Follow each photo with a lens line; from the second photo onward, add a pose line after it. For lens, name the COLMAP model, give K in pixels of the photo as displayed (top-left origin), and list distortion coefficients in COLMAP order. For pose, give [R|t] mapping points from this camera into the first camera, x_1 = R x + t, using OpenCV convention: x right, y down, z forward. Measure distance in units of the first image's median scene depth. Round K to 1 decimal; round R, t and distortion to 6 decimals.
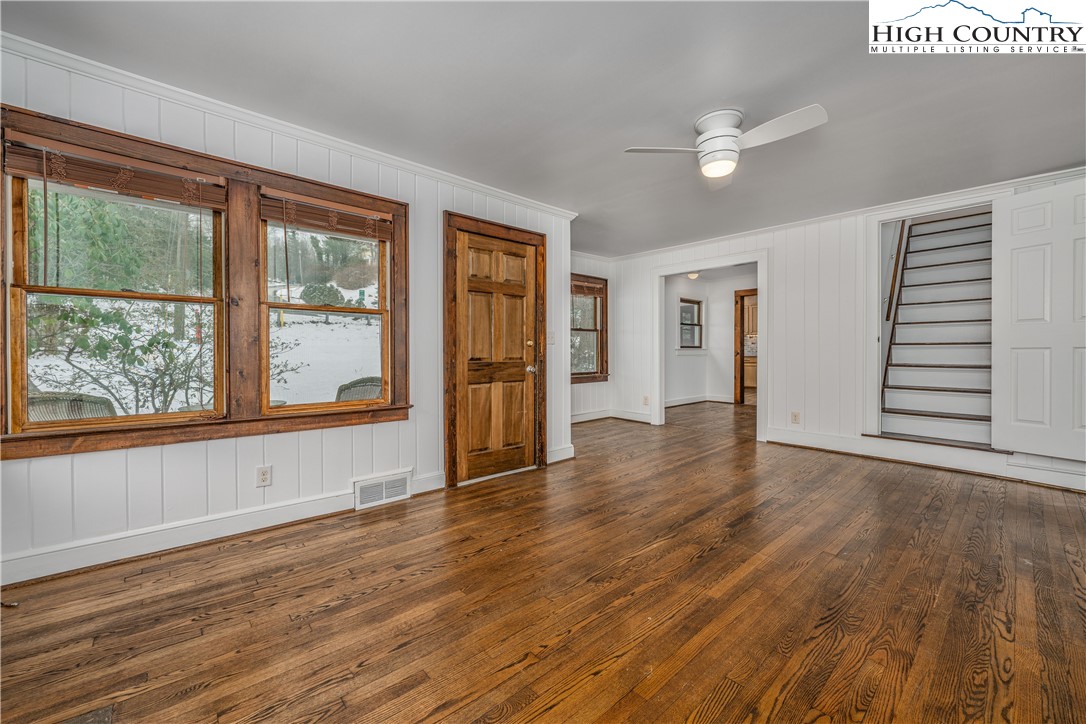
lens RADIAL K [[426.1, 0, 543.7], [0, 426.1, 355.5], [0, 0, 1]] dist [-0.003532, 0.000466]
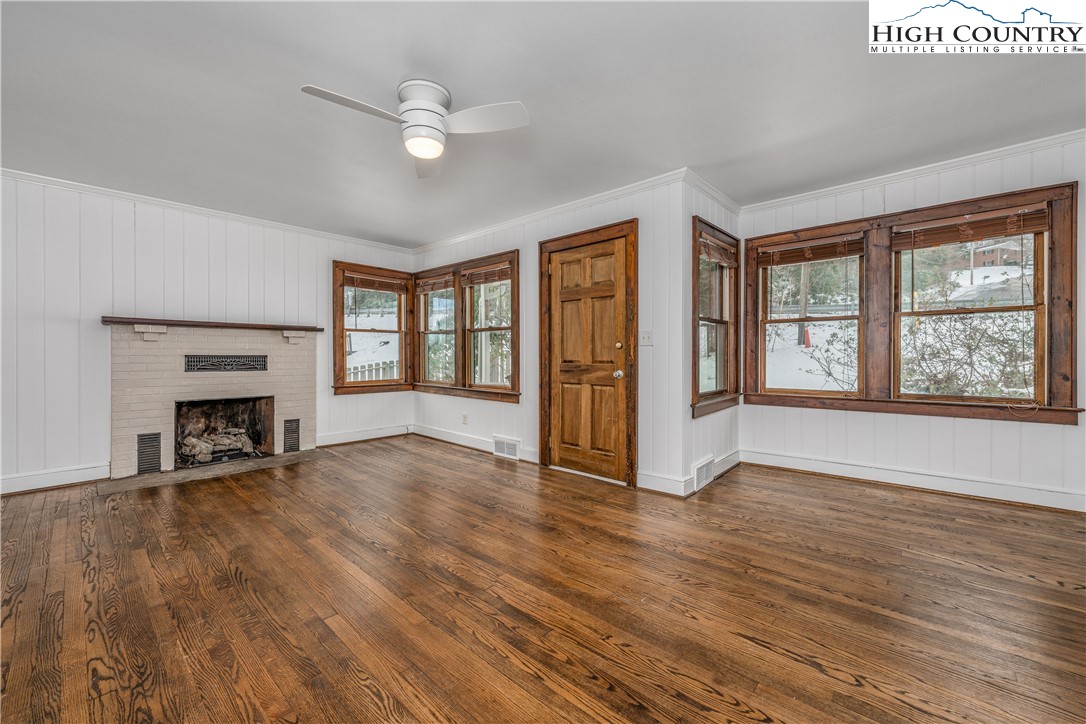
lens RADIAL K [[426.1, 0, 554.7], [0, 426.1, 352.7], [0, 0, 1]] dist [-0.003532, 0.000466]
pose [[0.121889, -0.005675, -0.992528, 1.134890], [-0.008504, 0.999941, -0.006761, -0.007734], [0.992507, 0.009264, 0.121834, 0.996271]]
